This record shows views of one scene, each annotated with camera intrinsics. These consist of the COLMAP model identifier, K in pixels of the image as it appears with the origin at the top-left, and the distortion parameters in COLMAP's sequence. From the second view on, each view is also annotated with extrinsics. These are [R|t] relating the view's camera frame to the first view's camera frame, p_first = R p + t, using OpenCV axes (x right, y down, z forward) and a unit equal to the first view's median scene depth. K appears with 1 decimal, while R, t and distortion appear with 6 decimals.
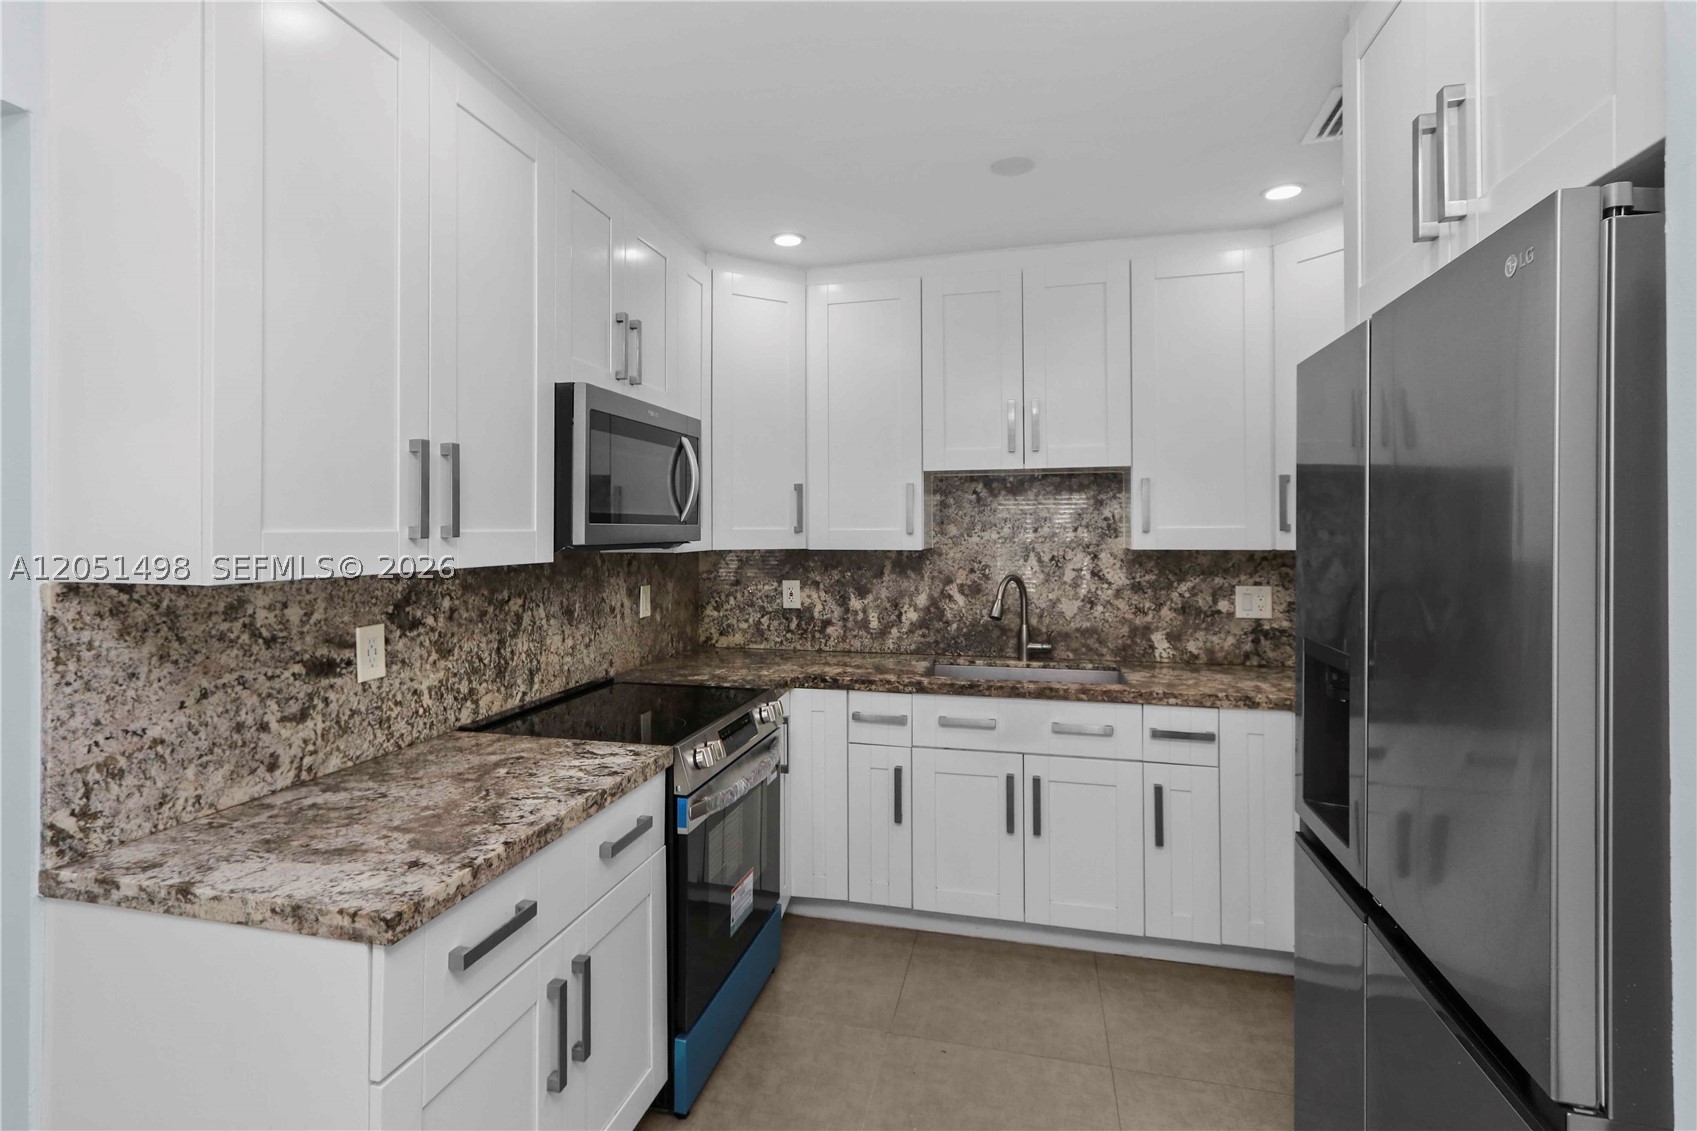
lens RADIAL K [[828.4, 0, 815.0], [0, 828.4, 527.4], [0, 0, 1]] dist [0.003161, 0.000776]
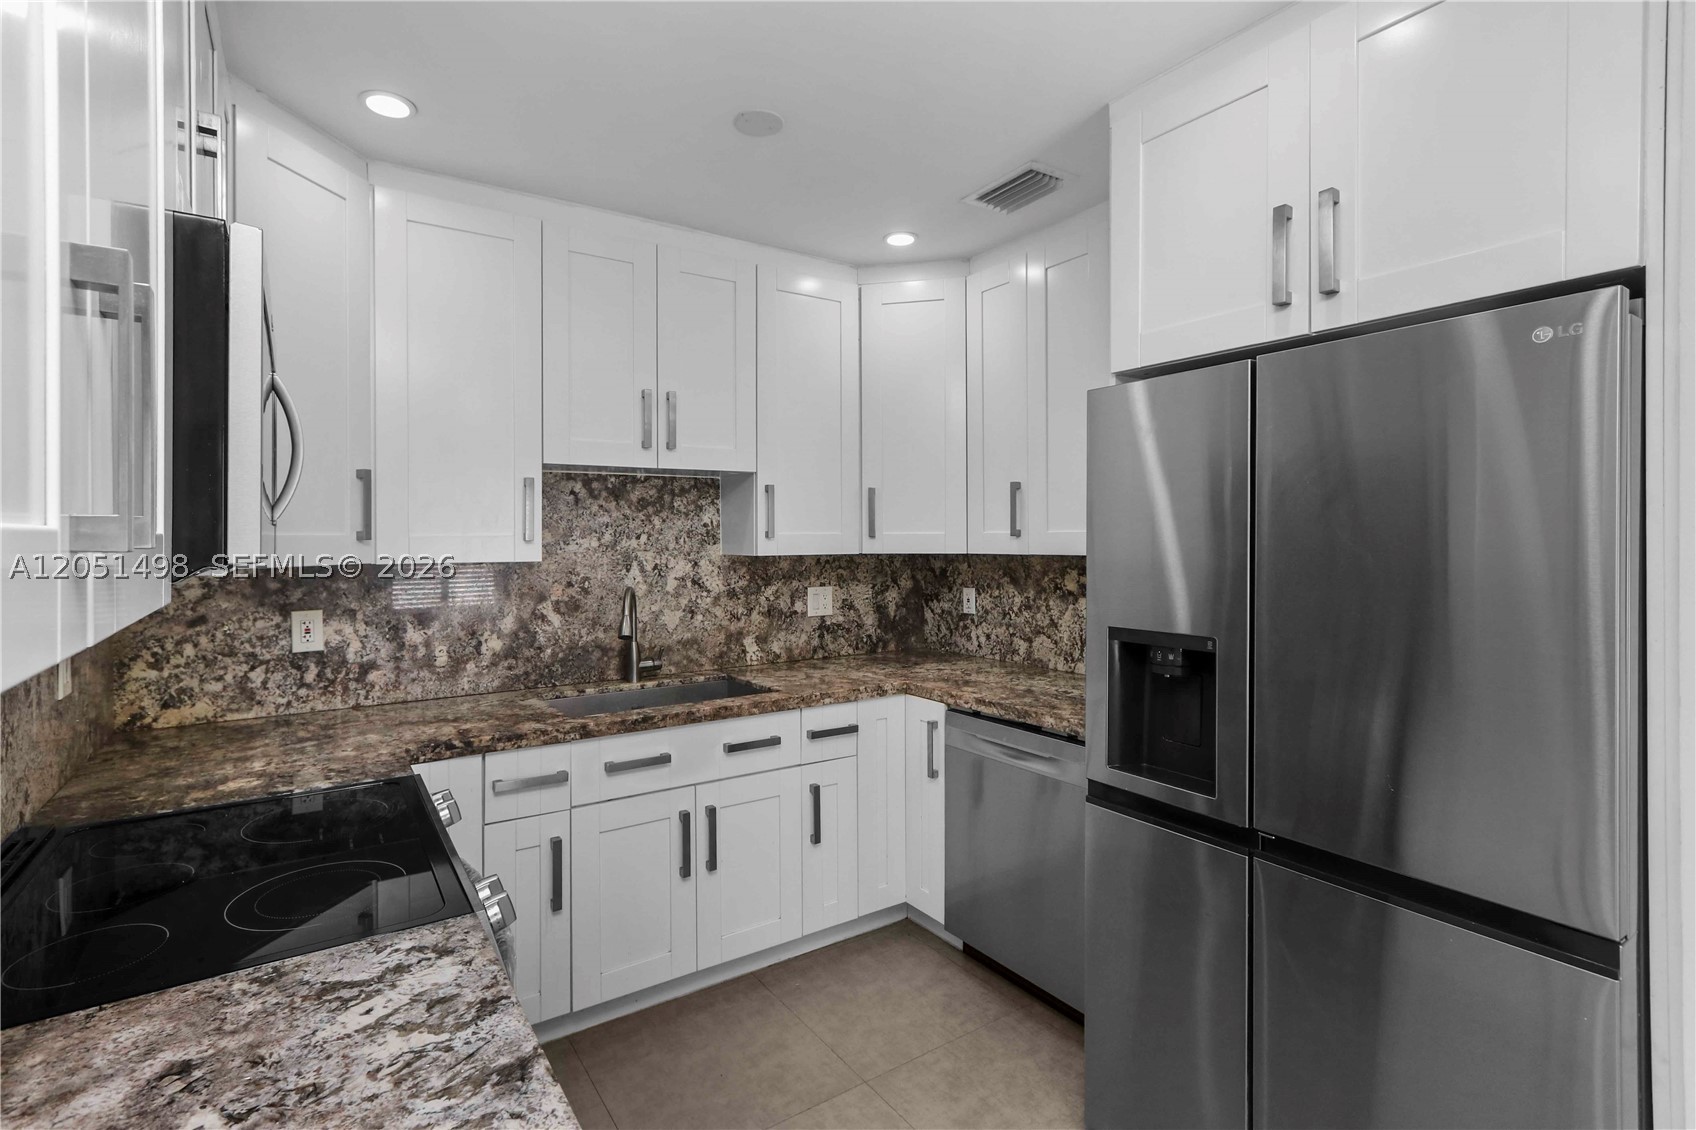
lens RADIAL K [[789.7, 0, 800.6], [0, 789.7, 546.6], [0, 0, 1]] dist [0.011030, 0.000320]
pose [[0.676342, -0.008340, 0.736540, -0.294796], [-0.000283, 0.999933, 0.011582, 0.004716], [-0.736587, -0.008042, 0.676295, 0.330278]]
